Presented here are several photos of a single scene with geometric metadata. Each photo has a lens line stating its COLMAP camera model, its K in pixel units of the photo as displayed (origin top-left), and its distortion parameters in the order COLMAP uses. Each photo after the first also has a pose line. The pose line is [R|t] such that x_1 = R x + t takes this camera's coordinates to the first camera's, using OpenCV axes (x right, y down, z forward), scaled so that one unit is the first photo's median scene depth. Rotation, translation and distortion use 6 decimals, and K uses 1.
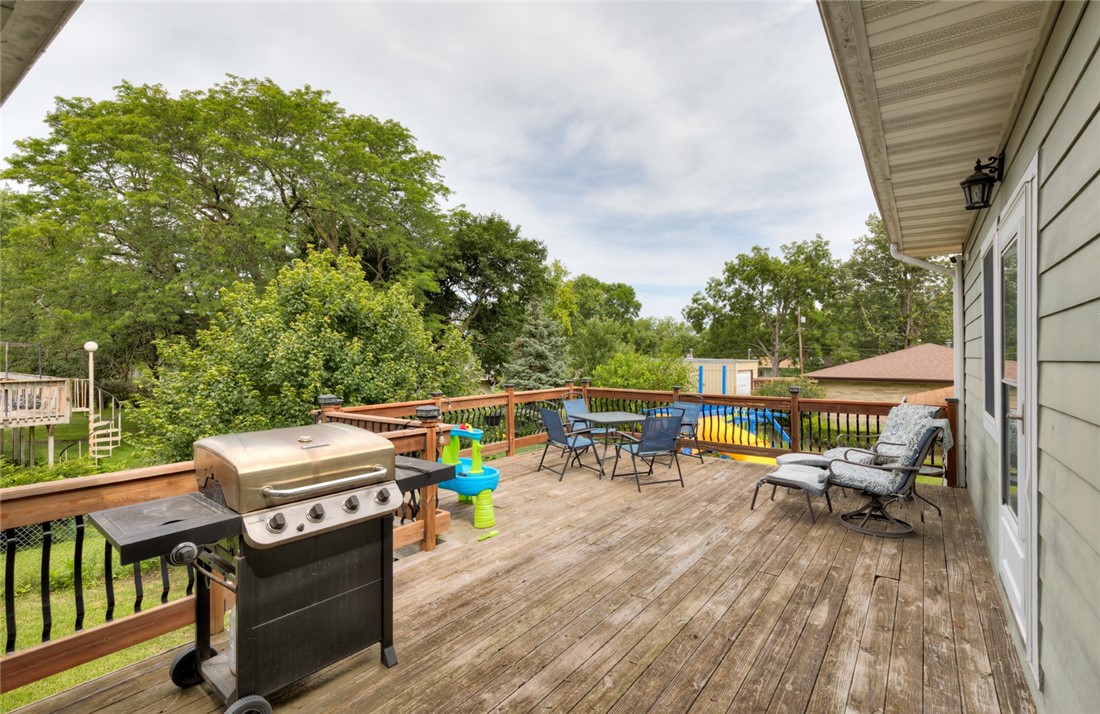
lens RADIAL K [[535.9, 0, 549.7], [0, 535.9, 354.3], [0, 0, 1]] dist [-0.011369, -0.000703]
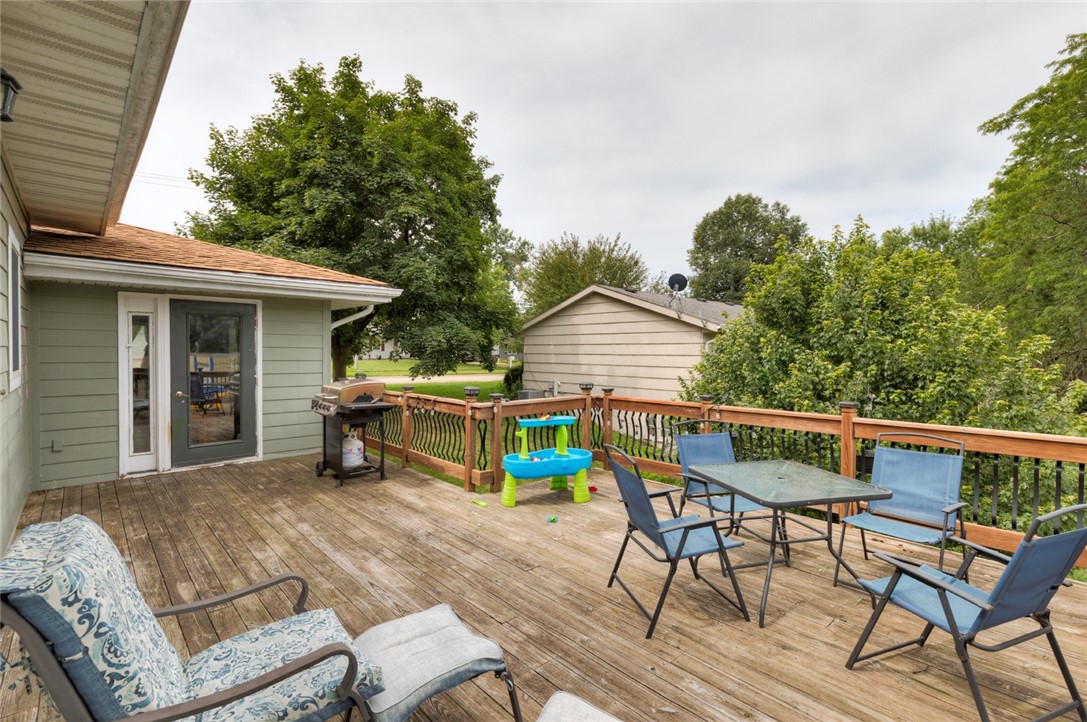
lens RADIAL K [[493.4, 0, 543.3], [0, 493.4, 359.3], [0, 0, 1]] dist [-0.000045, 0.000079]
pose [[-0.208156, 0.015510, -0.977973, 1.145420], [-0.002190, 0.999864, 0.016323, -0.012901], [0.978093, 0.005540, -0.208094, 1.643220]]
